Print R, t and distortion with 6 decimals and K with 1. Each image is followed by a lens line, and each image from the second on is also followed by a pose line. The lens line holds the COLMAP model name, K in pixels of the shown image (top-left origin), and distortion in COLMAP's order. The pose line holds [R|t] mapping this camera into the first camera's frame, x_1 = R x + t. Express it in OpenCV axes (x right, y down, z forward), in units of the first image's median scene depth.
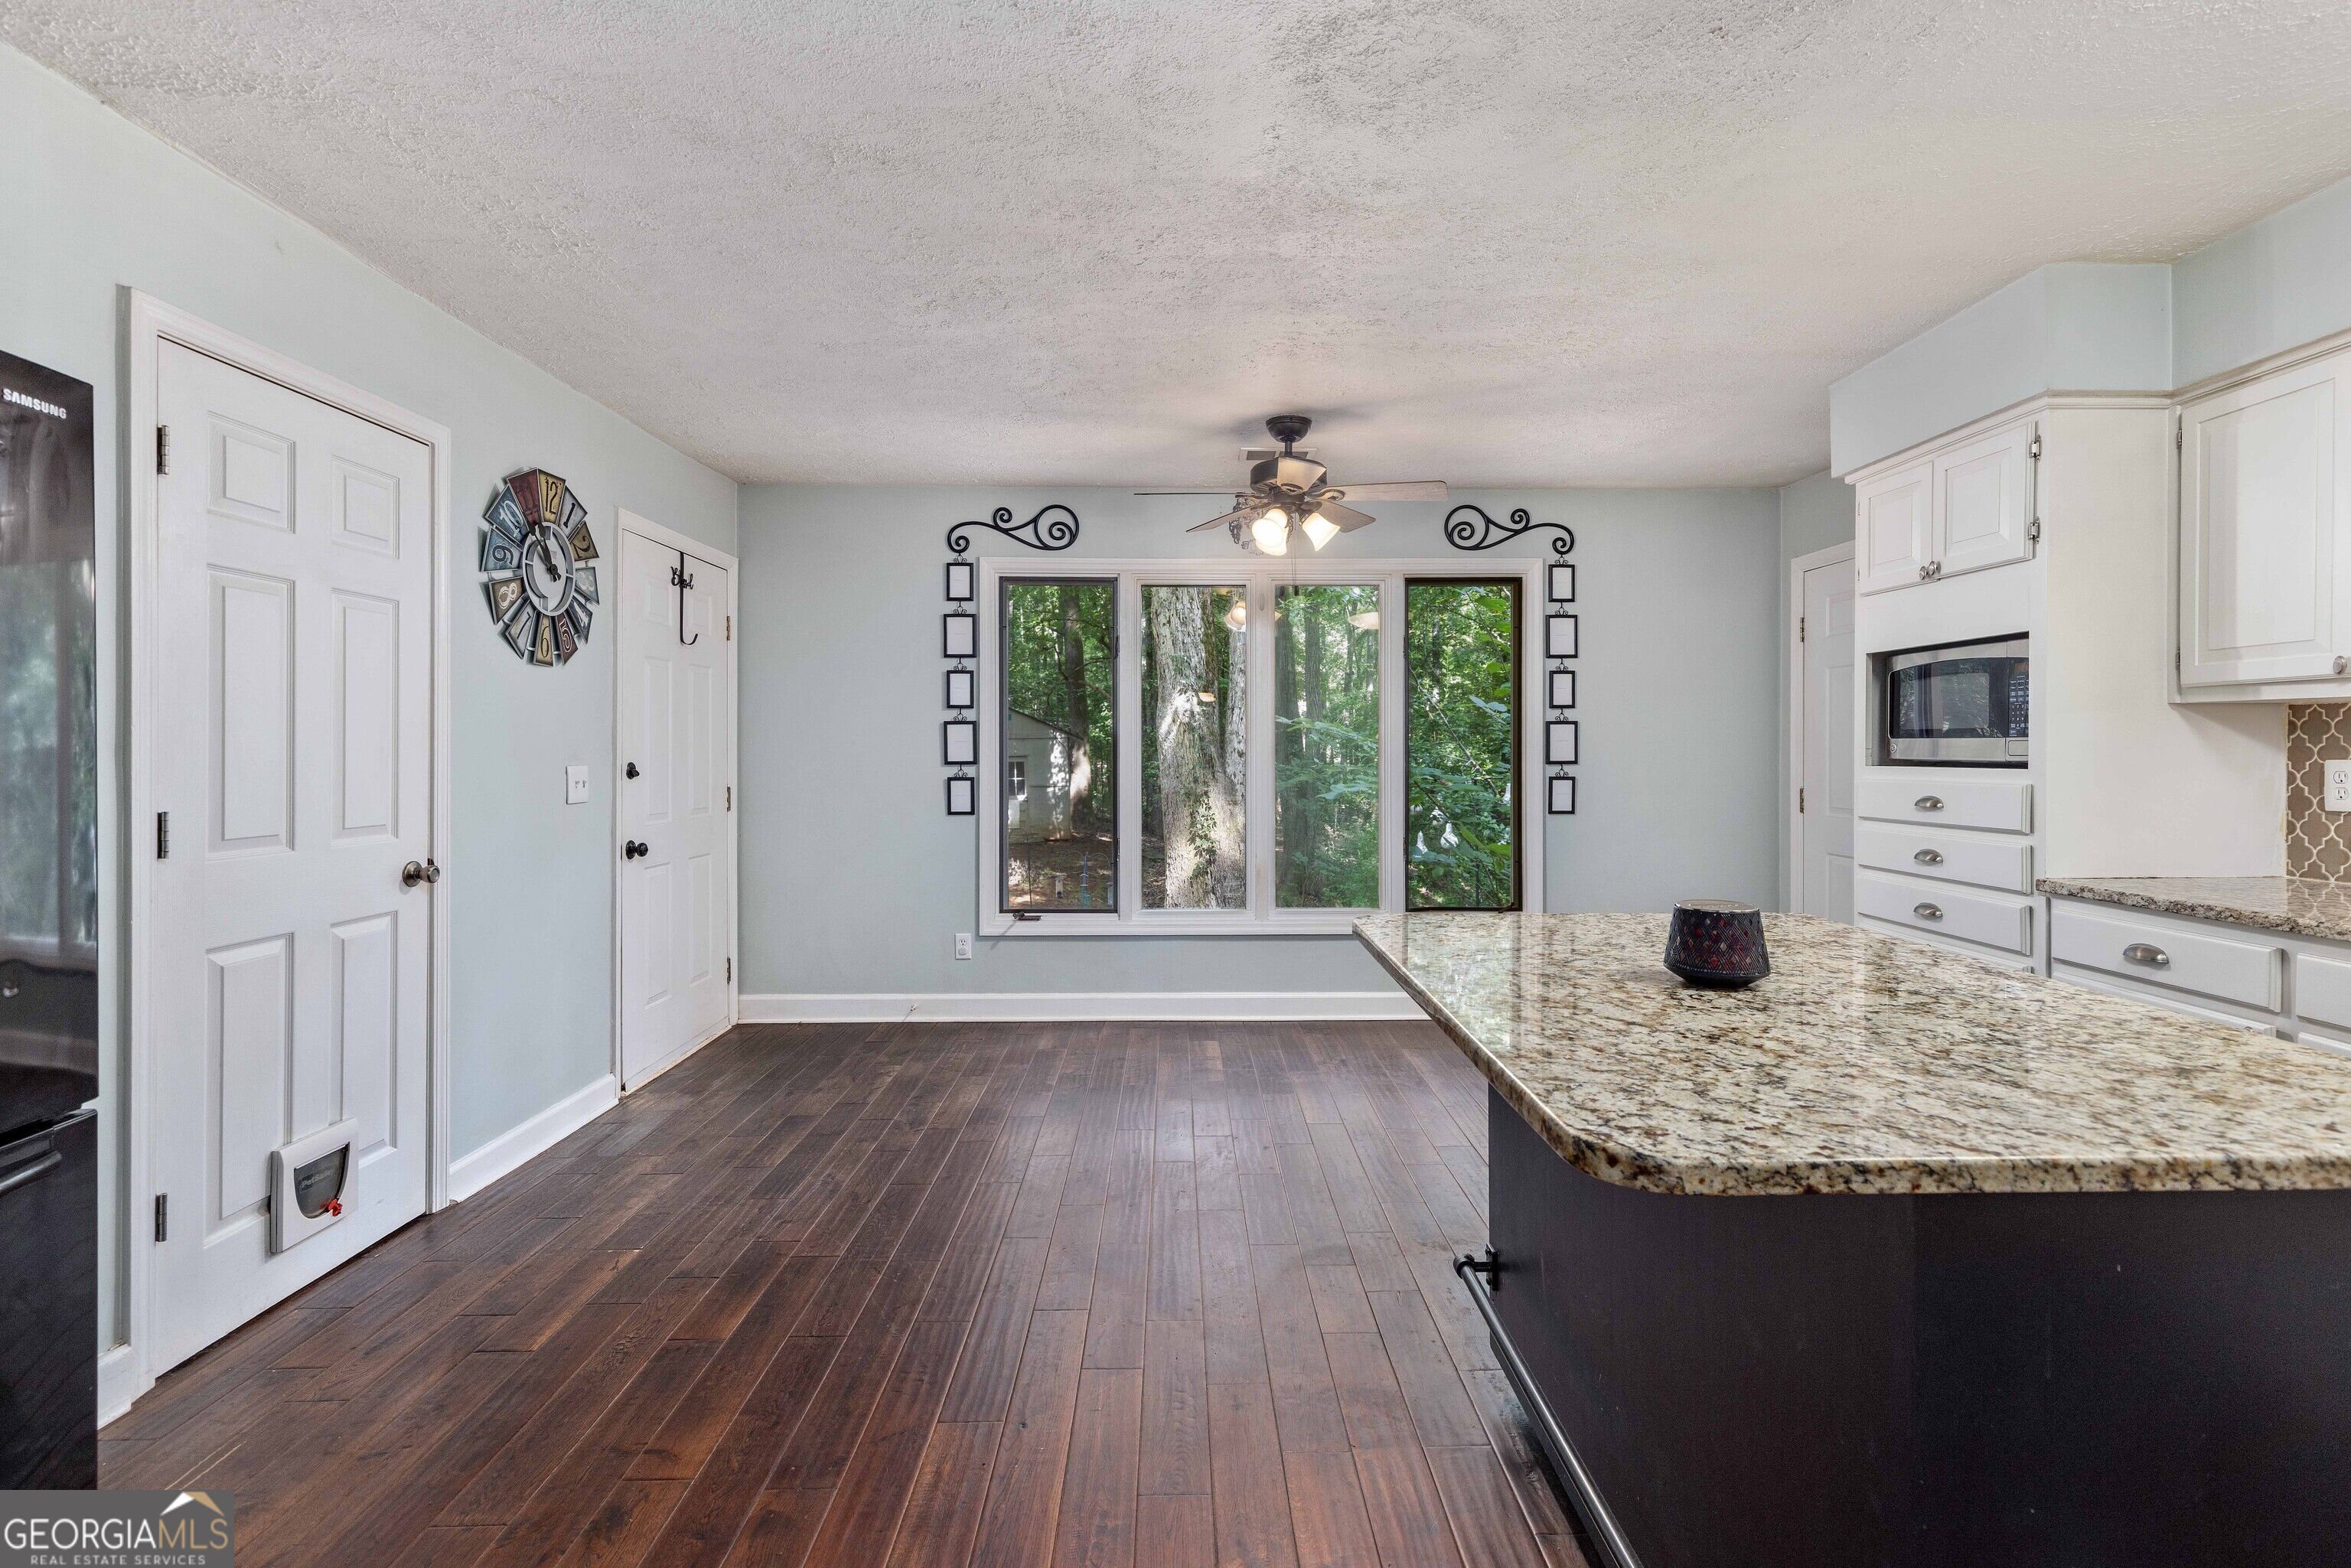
lens RADIAL K [[1090.1, 0, 1186.5], [0, 1090.1, 763.8], [0, 0, 1]] dist [0.009069, -0.001101]
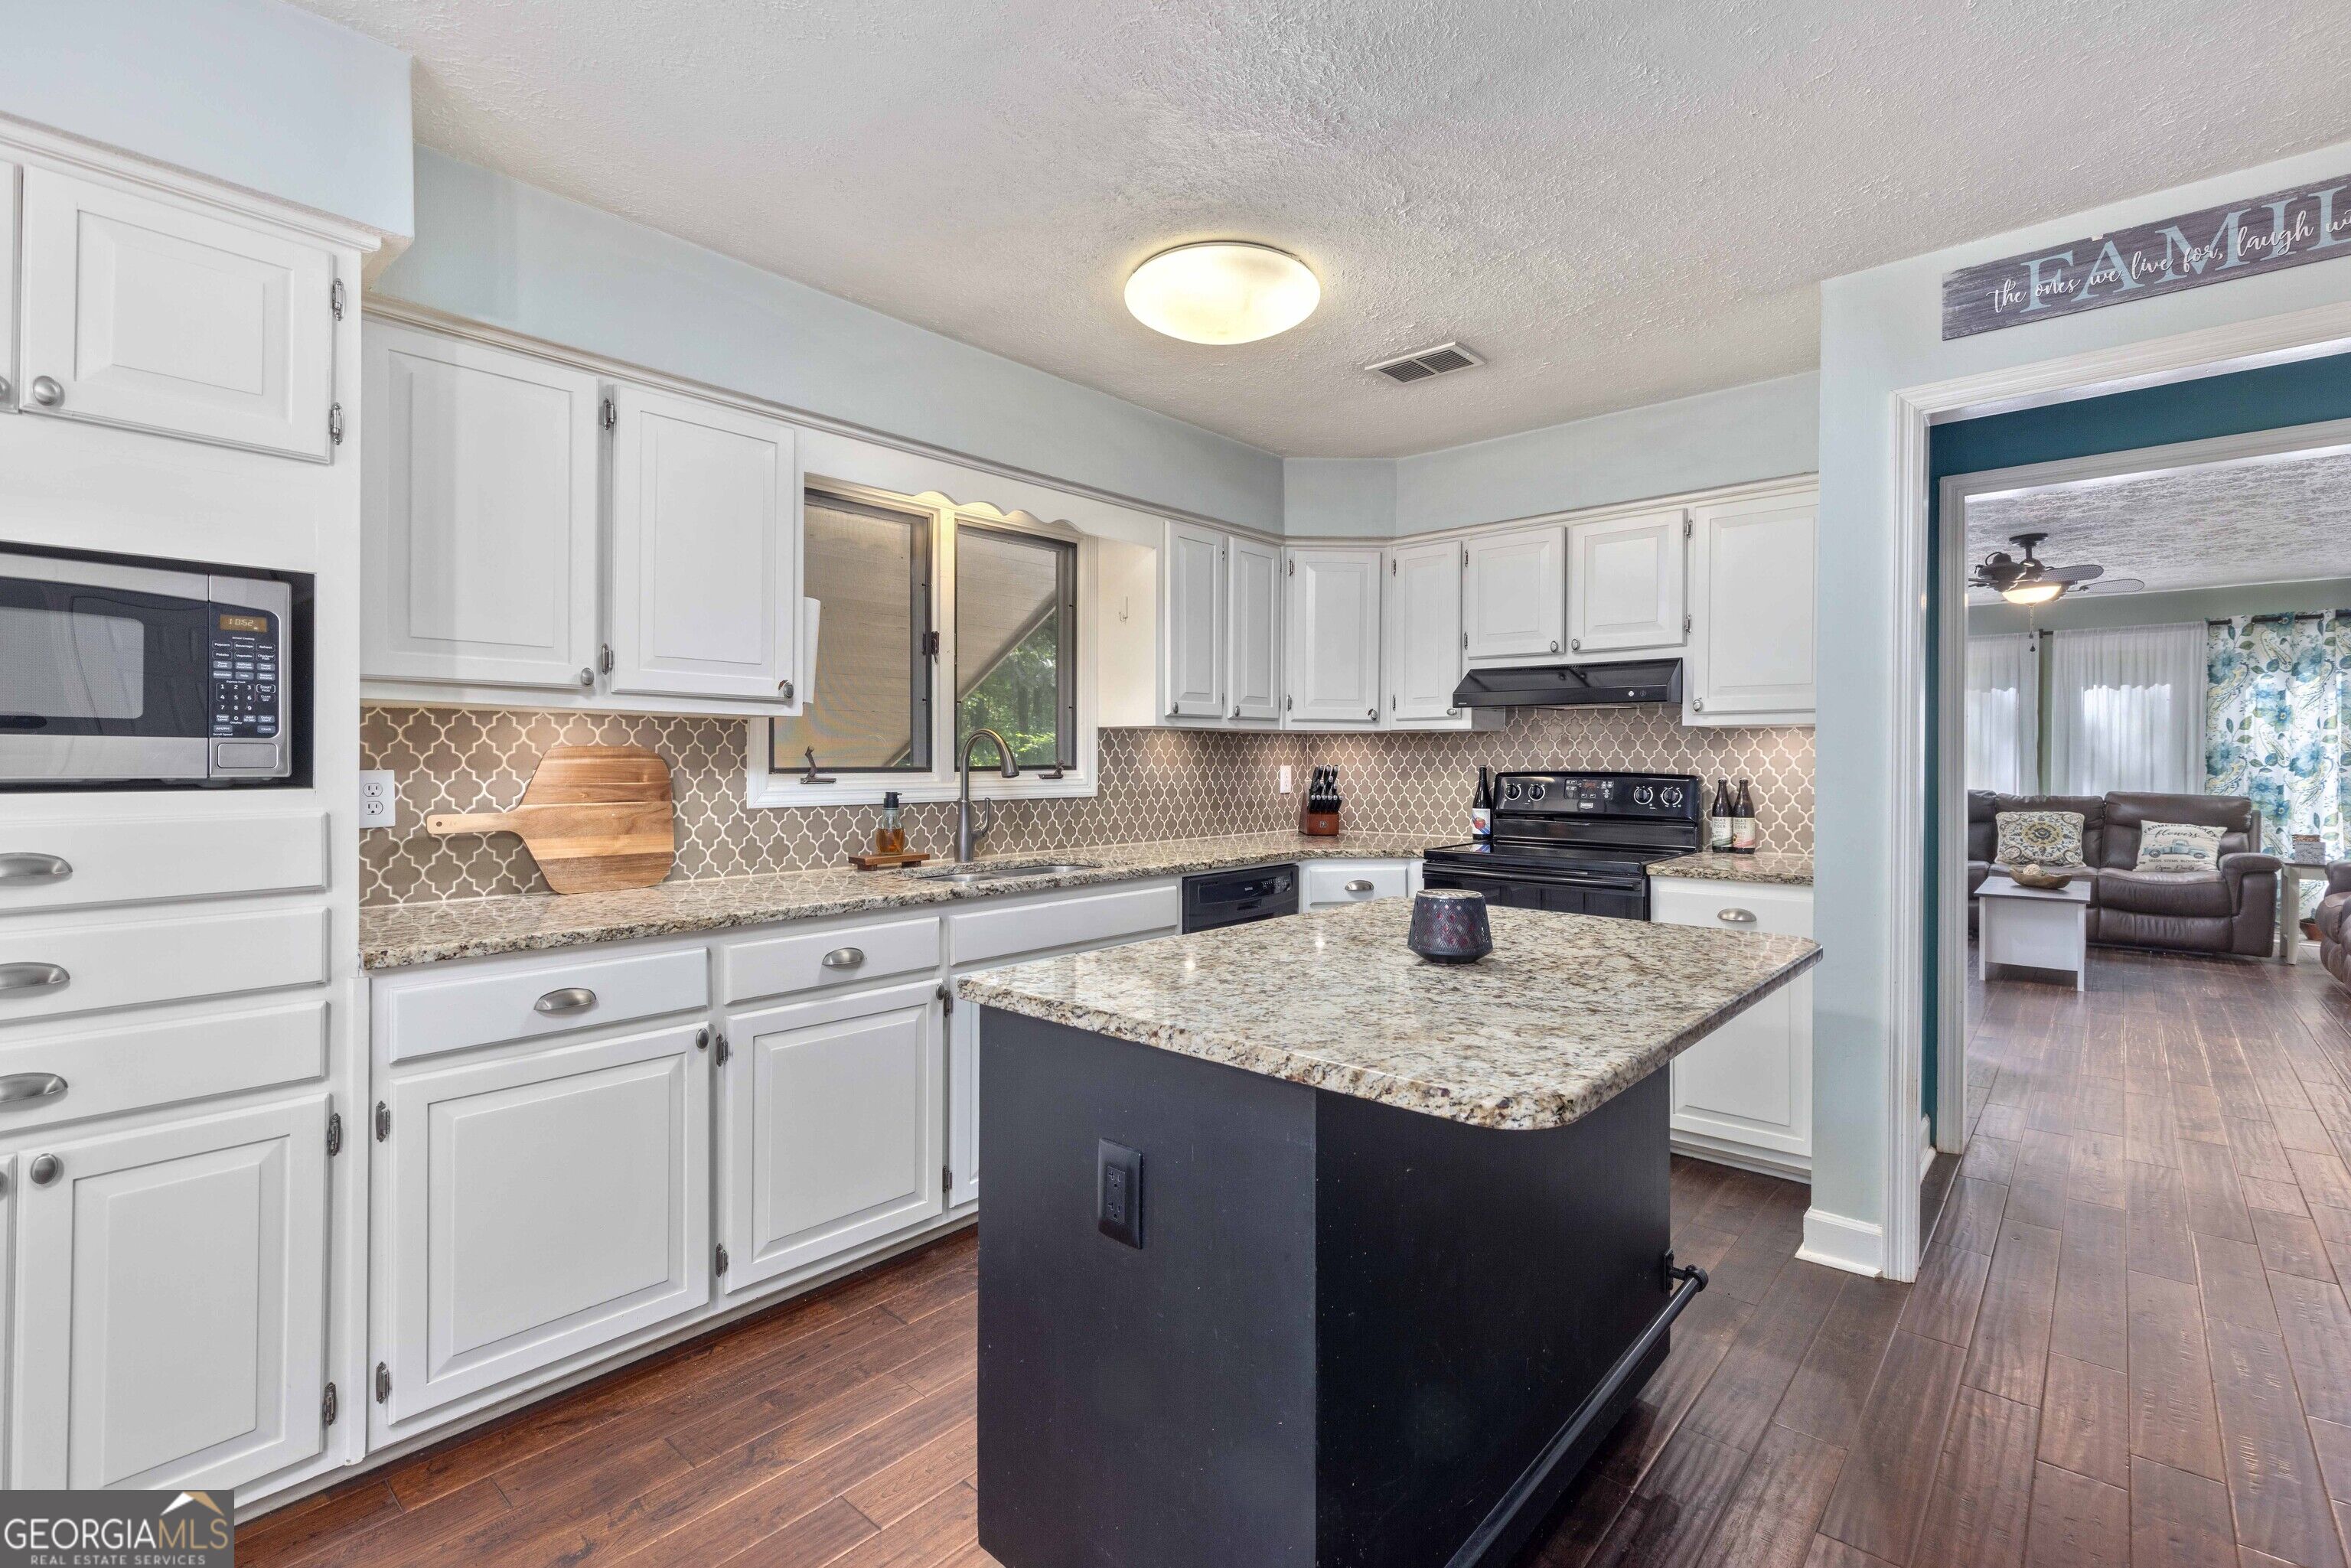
lens RADIAL K [[1090.1, 0, 1194.9], [0, 1090.1, 773.7], [0, 0, 1]] dist [0.009069, -0.001101]
pose [[-0.727706, -0.009403, 0.685824, -0.063321], [0.007281, 0.999744, 0.021433, -0.017872], [-0.685850, 0.020590, -0.727451, 1.415481]]
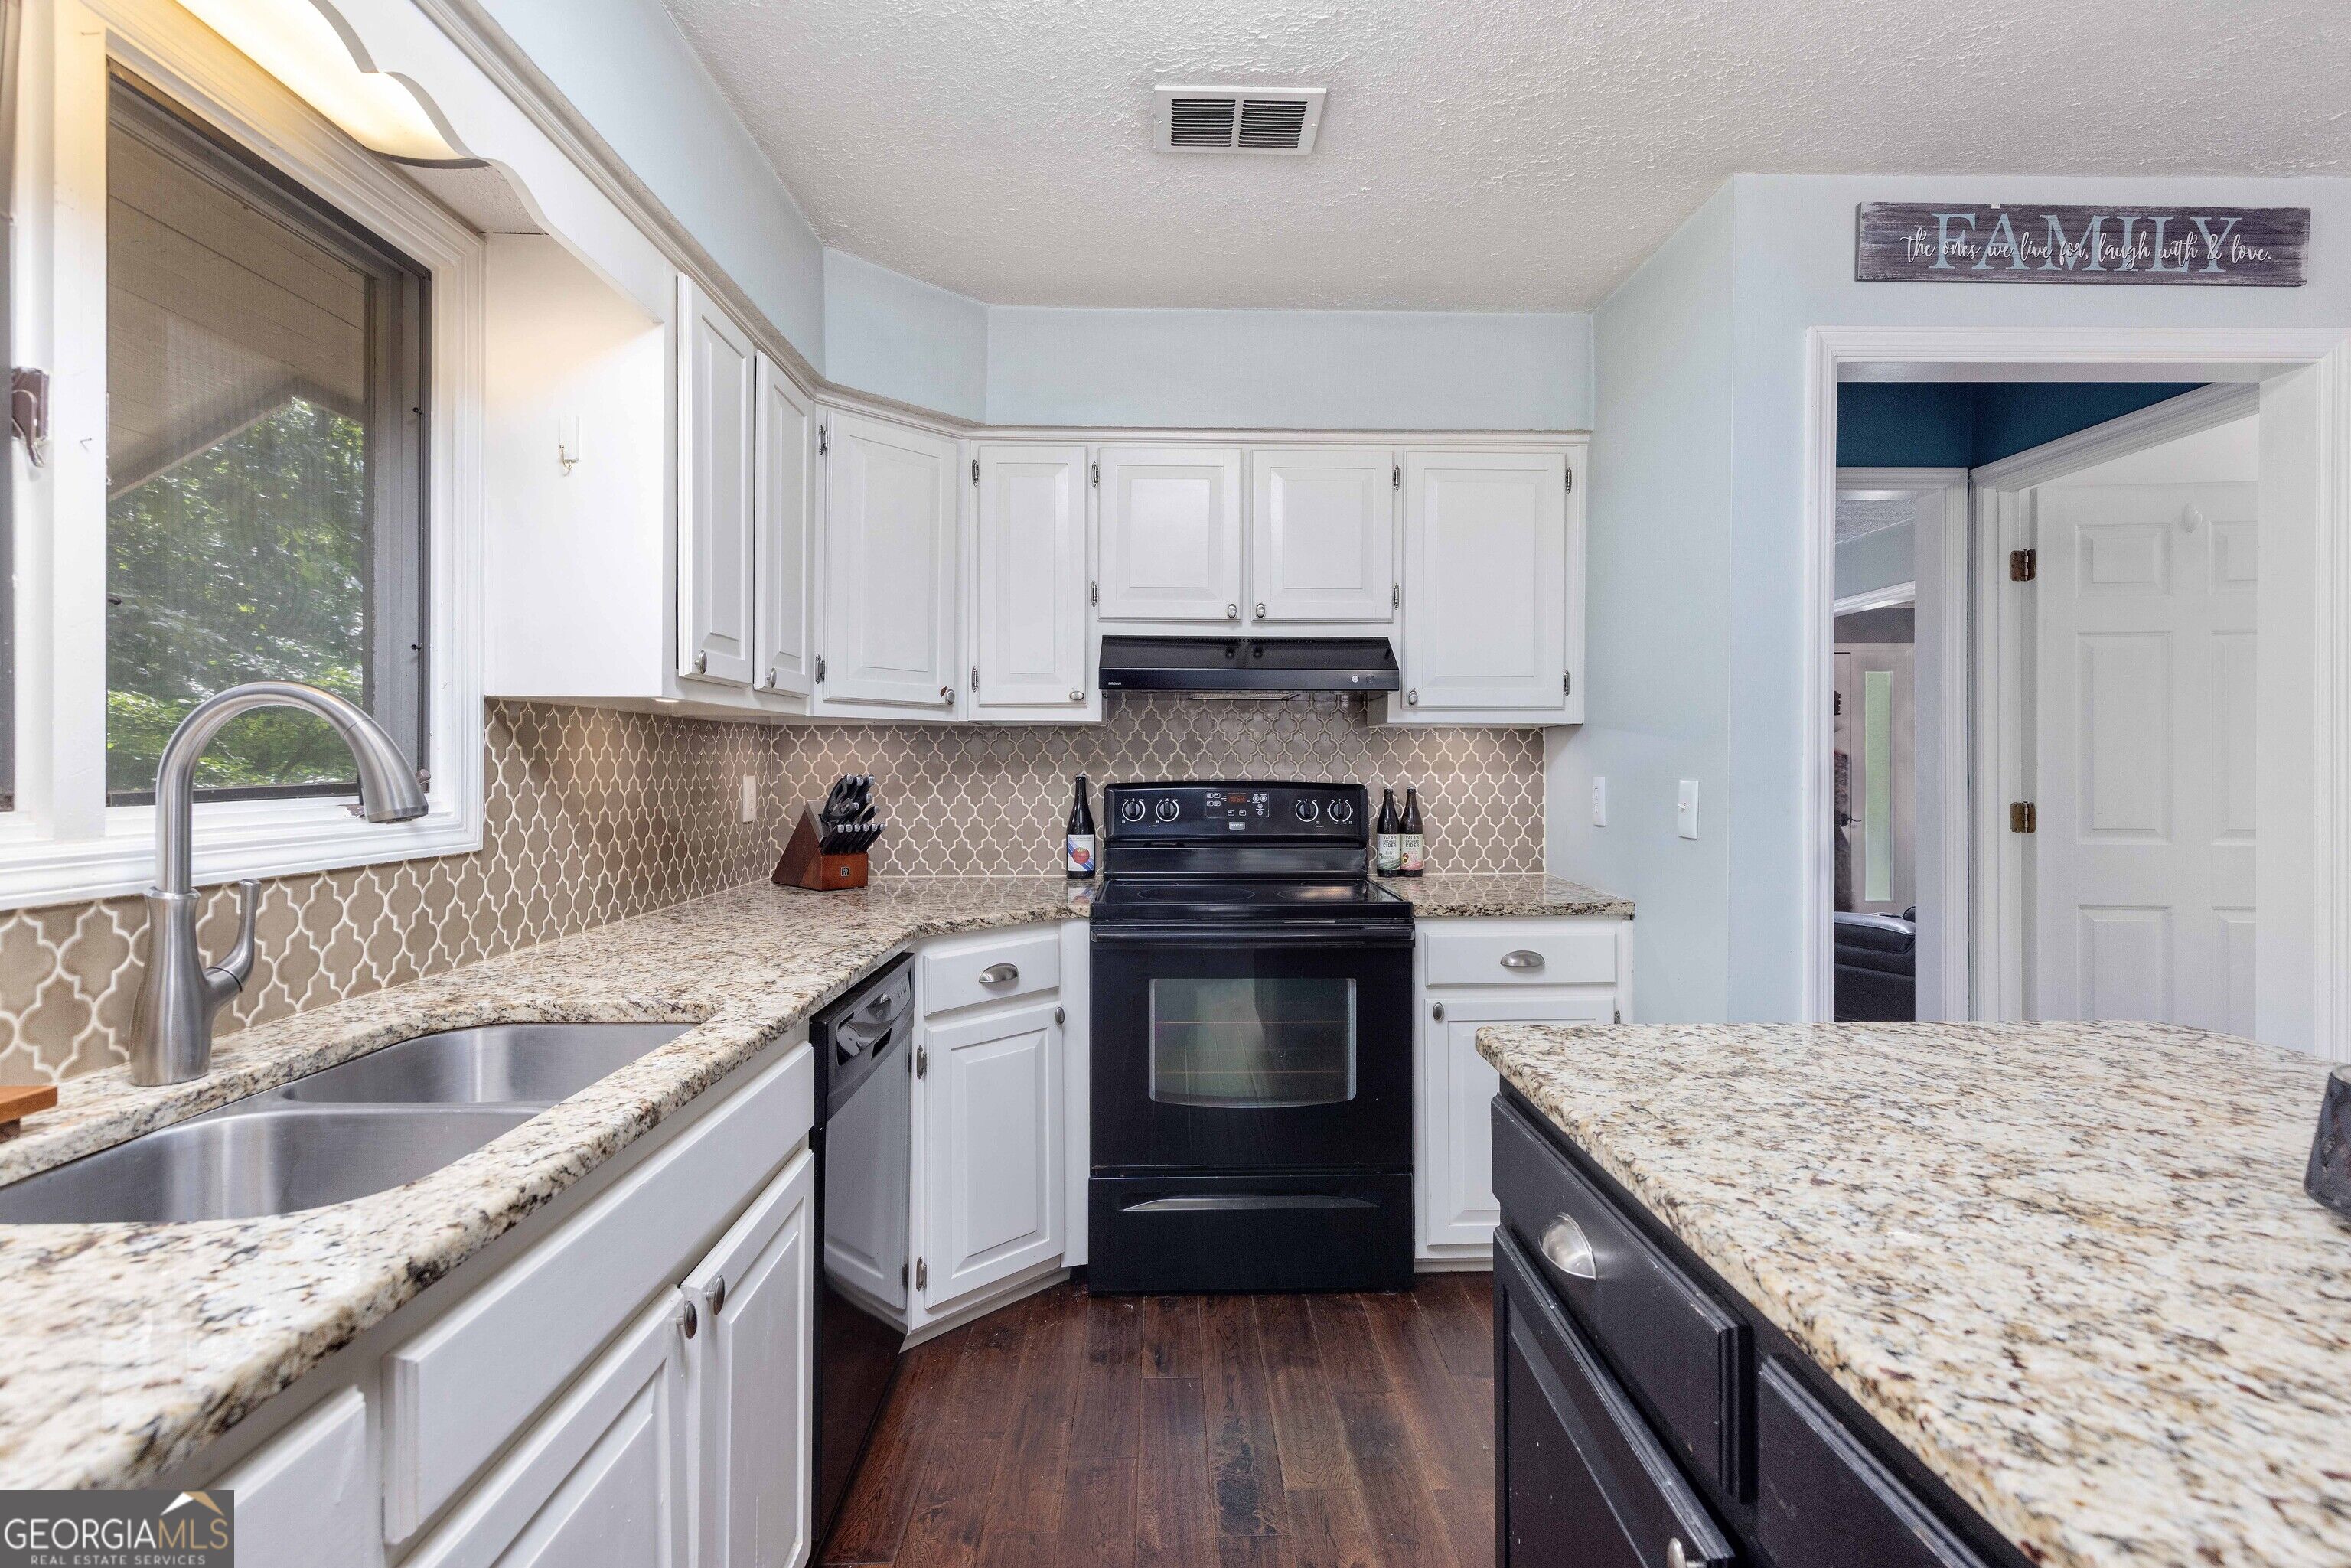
lens RADIAL K [[1090.1, 0, 1184.7], [0, 1090.1, 767.0], [0, 0, 1]] dist [0.009069, -0.001101]
pose [[-0.999988, 0.001310, -0.004802, 0.737853], [0.001243, 0.999902, 0.013979, -0.015257], [0.004820, 0.013973, -0.999891, 1.044271]]
